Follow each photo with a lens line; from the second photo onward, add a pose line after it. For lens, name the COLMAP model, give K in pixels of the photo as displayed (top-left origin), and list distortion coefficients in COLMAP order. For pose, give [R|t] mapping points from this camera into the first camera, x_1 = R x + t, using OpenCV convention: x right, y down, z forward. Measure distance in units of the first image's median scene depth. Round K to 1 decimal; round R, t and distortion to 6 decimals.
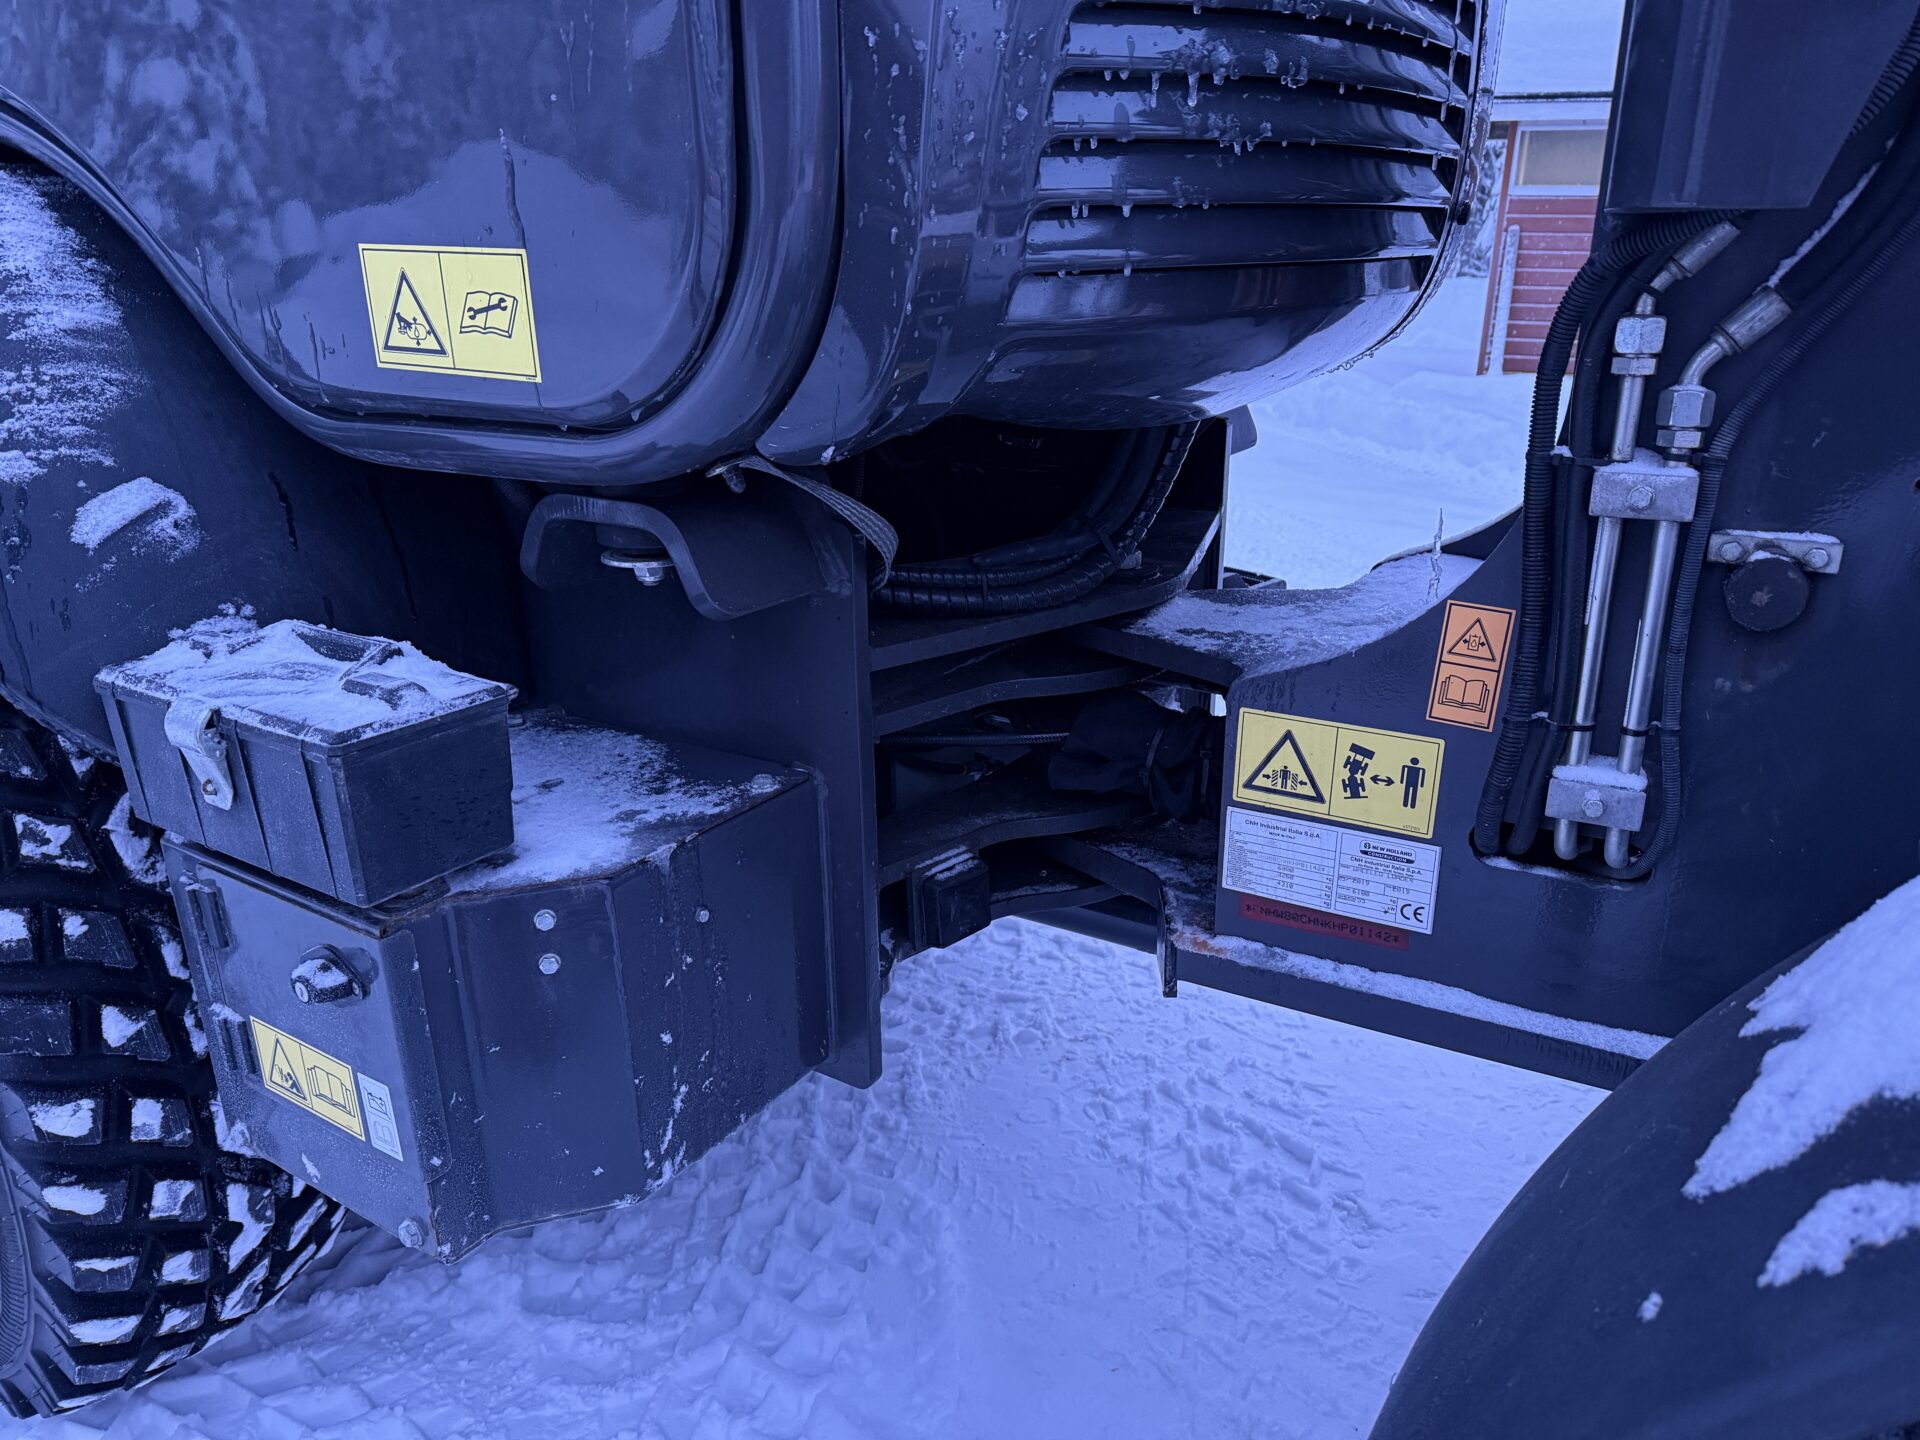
lens RADIAL K [[1342.3, 0, 962.1], [0, 1342.3, 728.4], [0, 0, 1]] dist [0.081932, -0.111365]
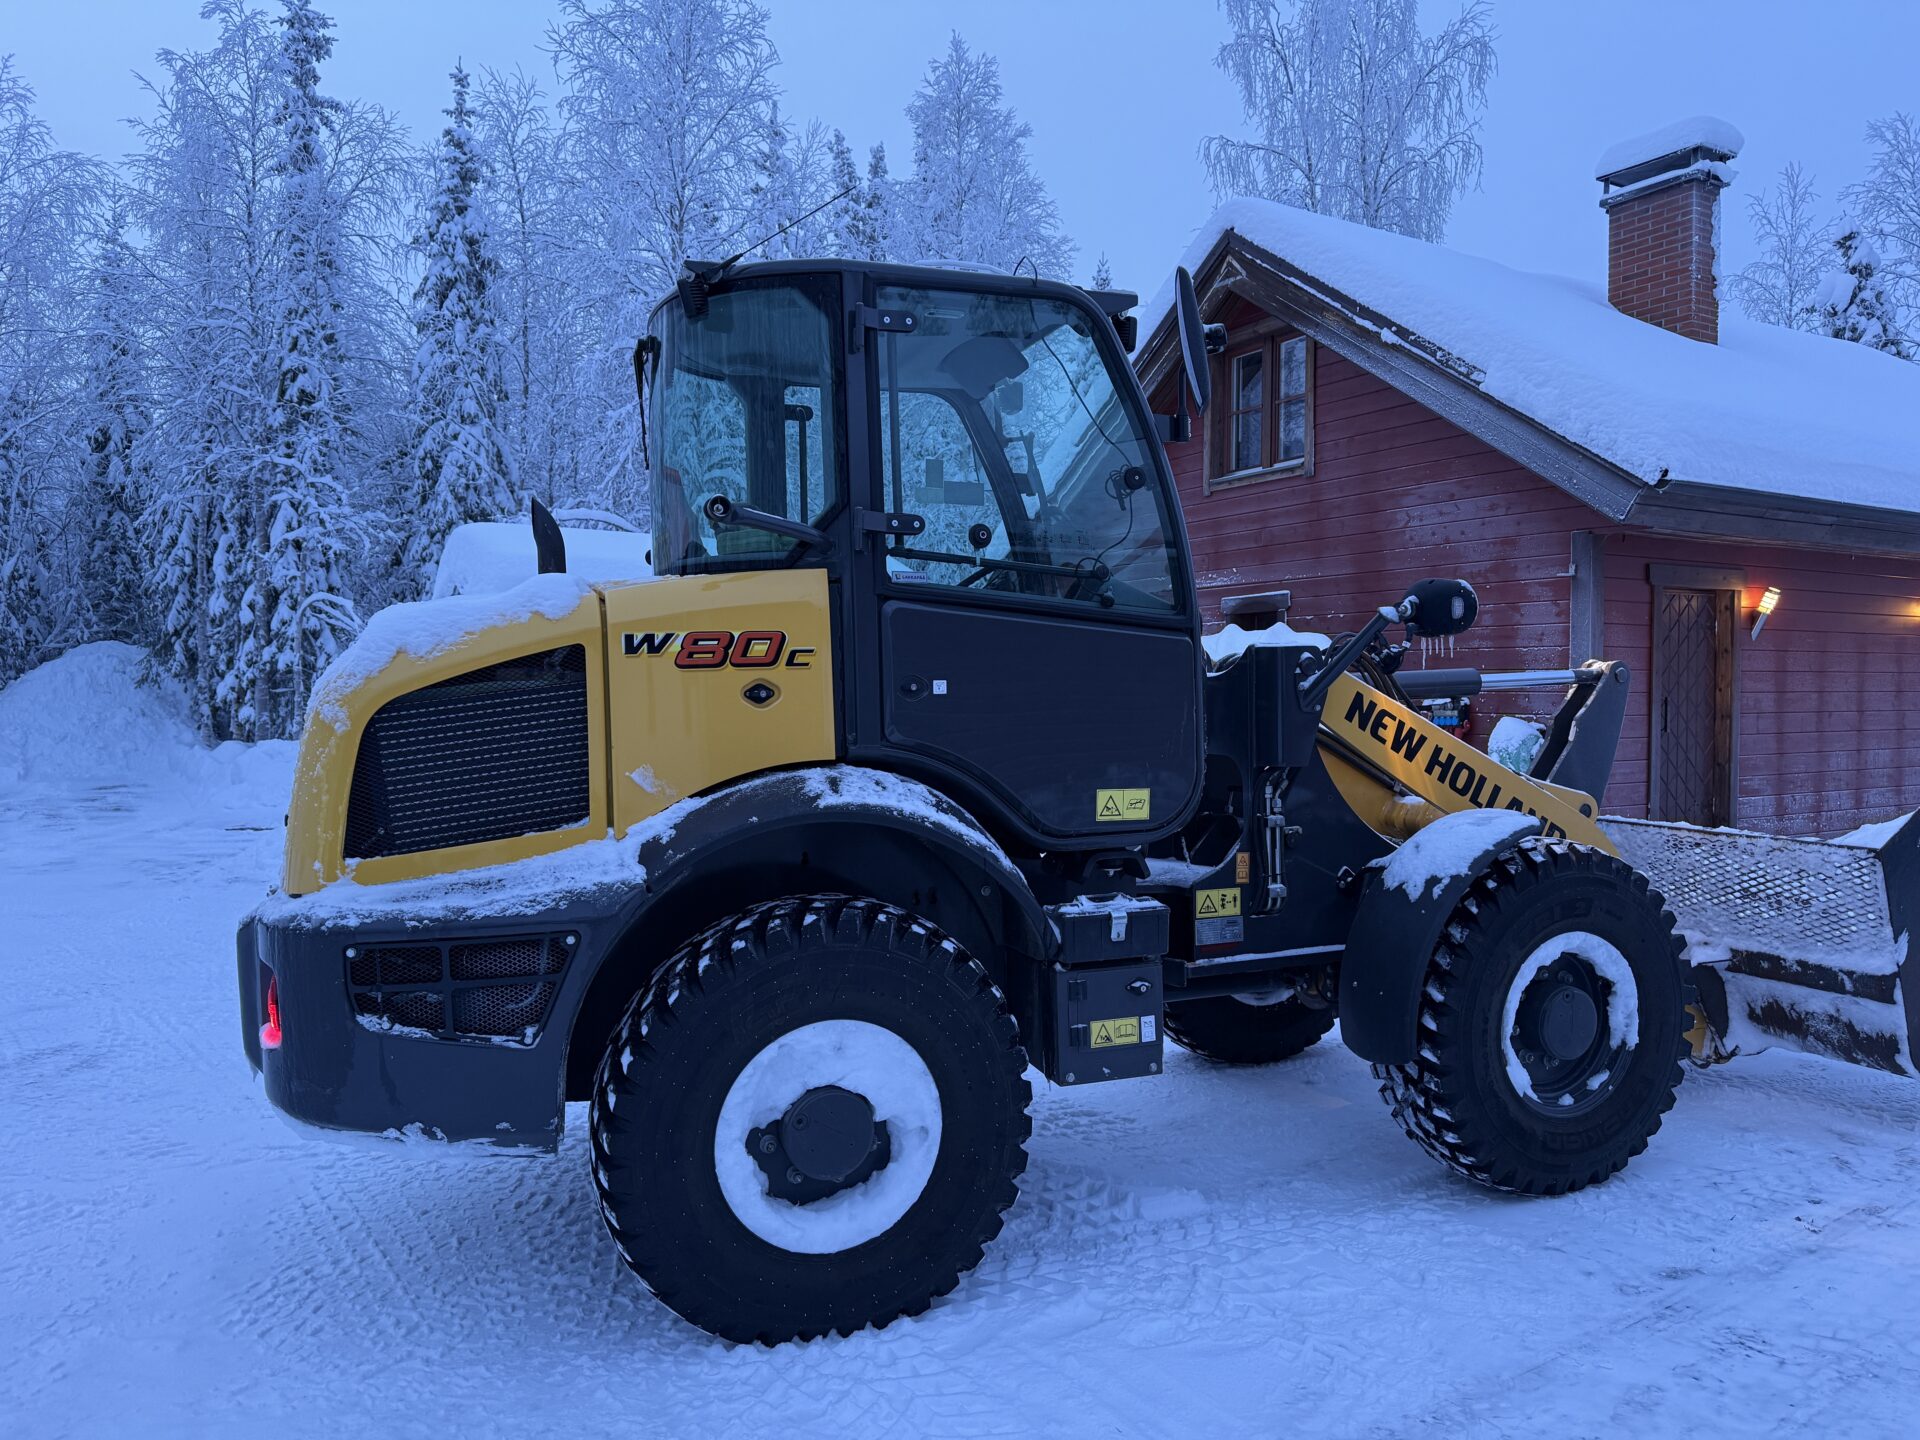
lens RADIAL K [[1346.8, 0, 967.3], [0, 1346.8, 736.7], [0, 0, 1]] dist [0.036770, -0.034148]
pose [[0.606459, -0.038766, 0.794169, -3.103138], [0.278426, 0.945925, -0.166444, 0.024045], [-0.744773, 0.322059, 0.584458, -0.829261]]
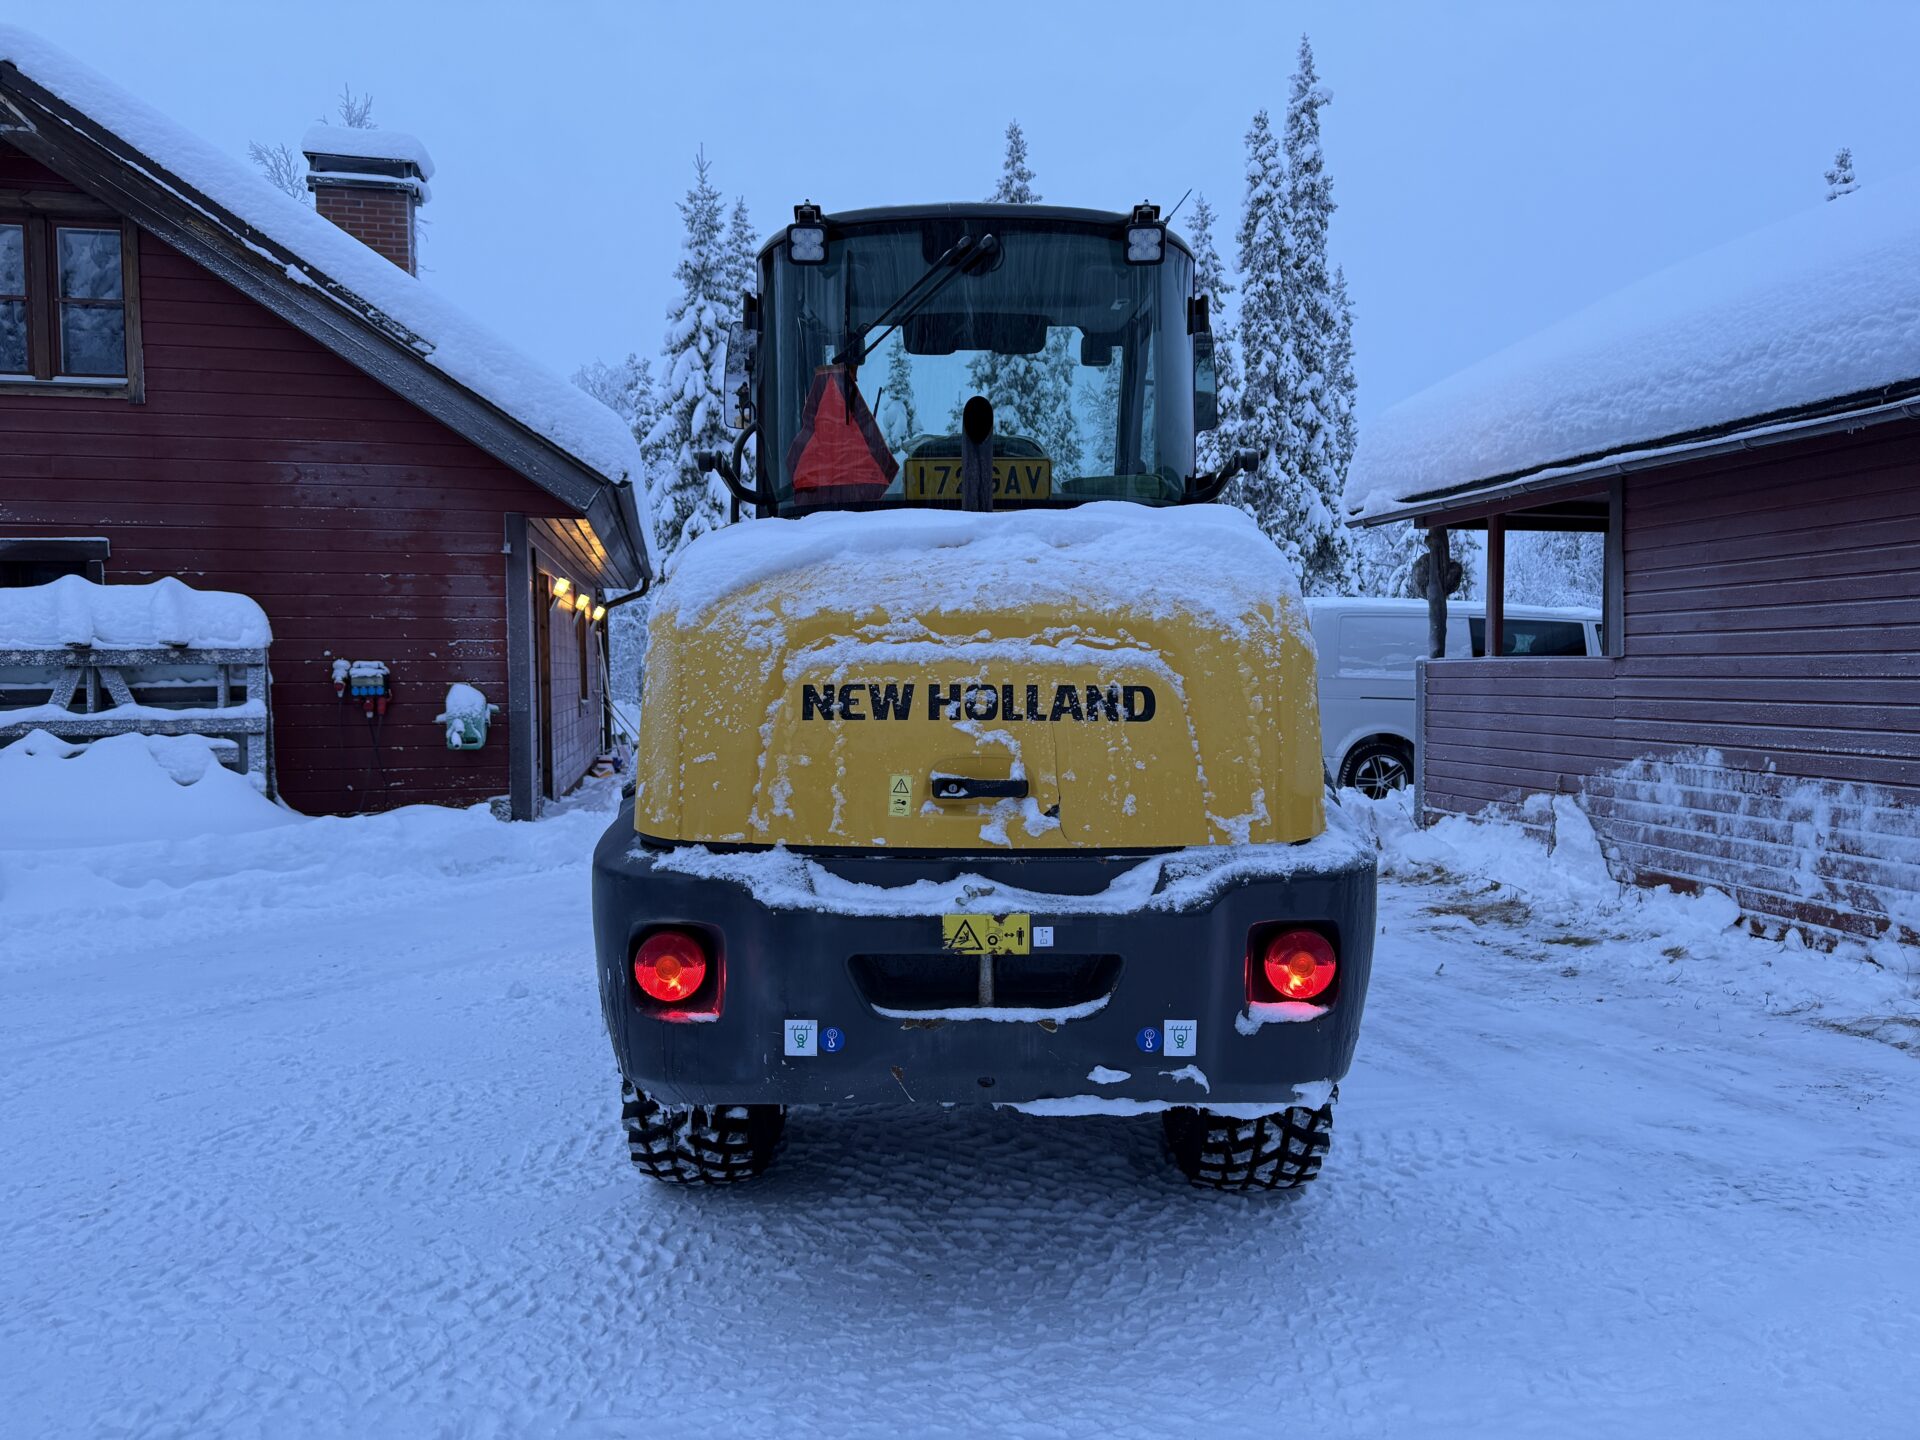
lens RADIAL K [[1342.9, 0, 960.8], [0, 1342.9, 734.6], [0, 0, 1]] dist [0.106504, -0.181718]
pose [[-0.553967, -0.046409, 0.831244, -3.448739], [0.285298, 0.927408, 0.241909, -1.394104], [-0.782129, 0.371162, -0.500513, 3.343521]]
